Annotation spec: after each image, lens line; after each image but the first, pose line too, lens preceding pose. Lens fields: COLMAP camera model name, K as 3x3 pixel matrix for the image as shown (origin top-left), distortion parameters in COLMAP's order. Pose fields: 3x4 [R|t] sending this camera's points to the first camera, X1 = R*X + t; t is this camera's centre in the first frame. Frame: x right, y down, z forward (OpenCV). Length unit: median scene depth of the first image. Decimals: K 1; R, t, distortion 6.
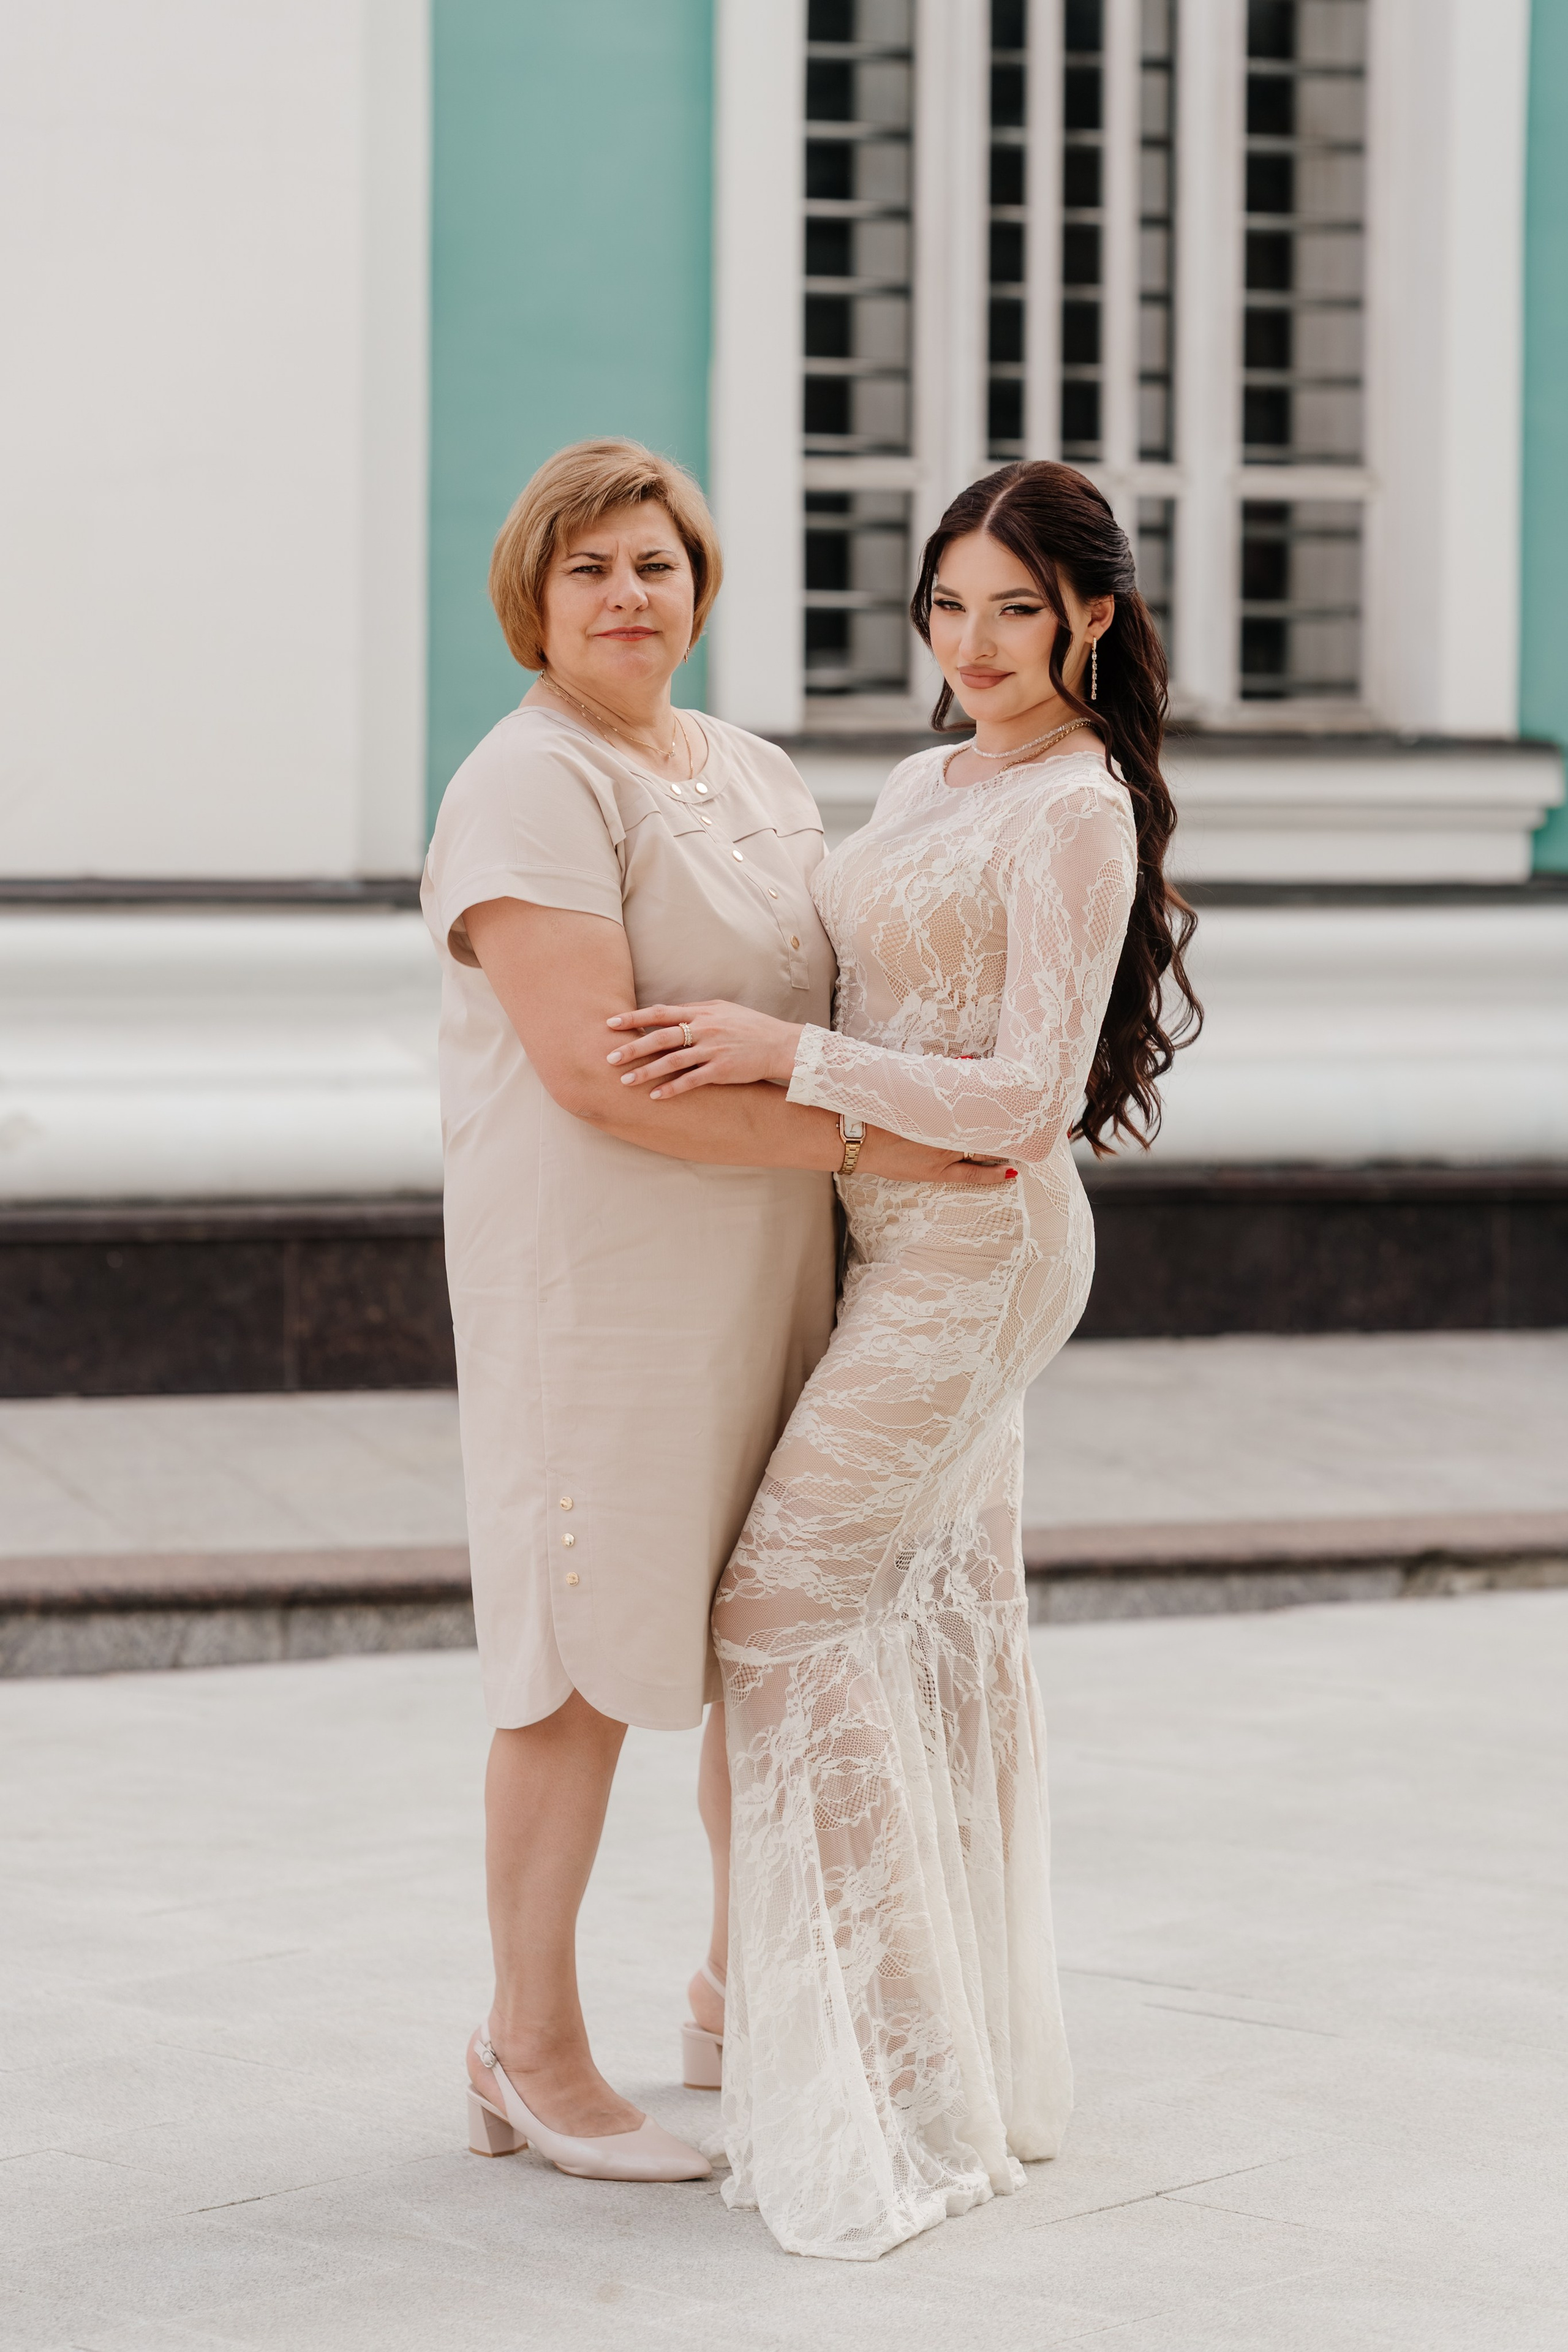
lens RADIAL K [[6187.7, 0, 784.0], [0, 6187.7, 1176.0], [0, 0, 1]] dist [-0.179470, 1.614954]
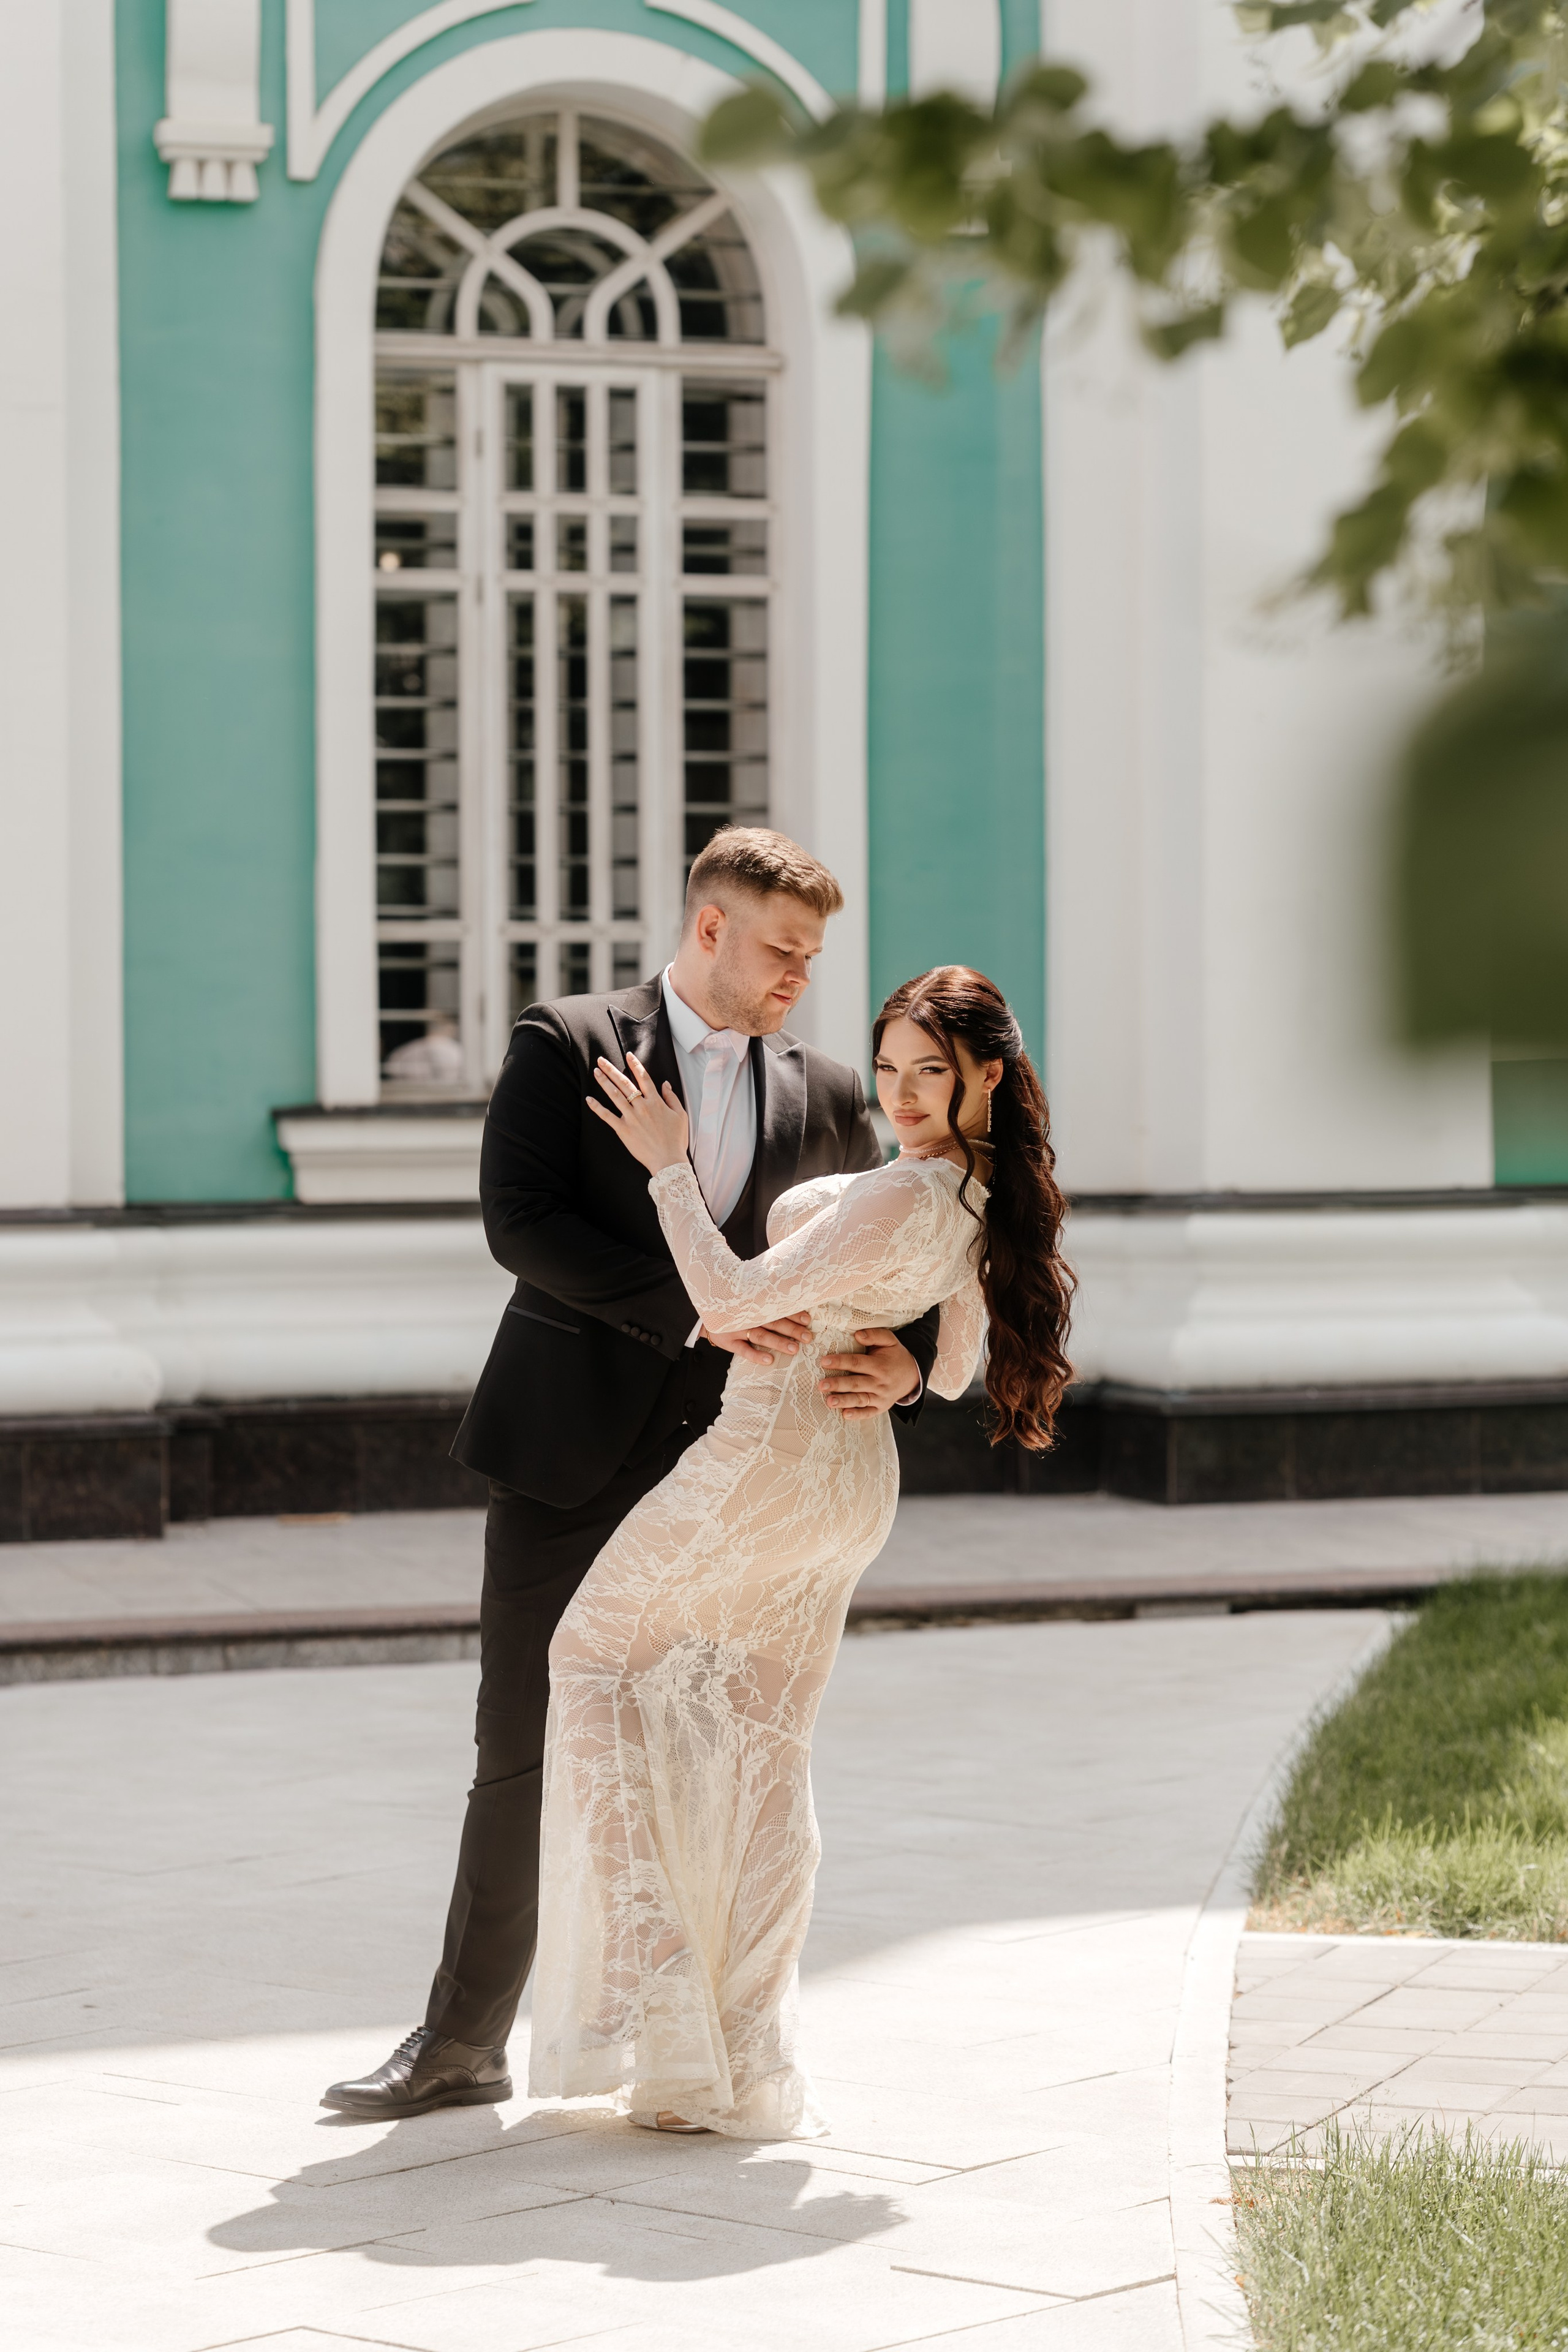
lens RADIAL K [[5919.9, 0, 784.0], [0, 5919.9, 1176.0], [0, 0, 1]] dist [-0.003905, 0.563780]
pose [[0.999925, -0.010938, 0.005500, 0.110218], [0.011204, 0.998641, -0.050895, 0.023932], [-0.004936, 0.050953, 0.998689, -0.524051]]
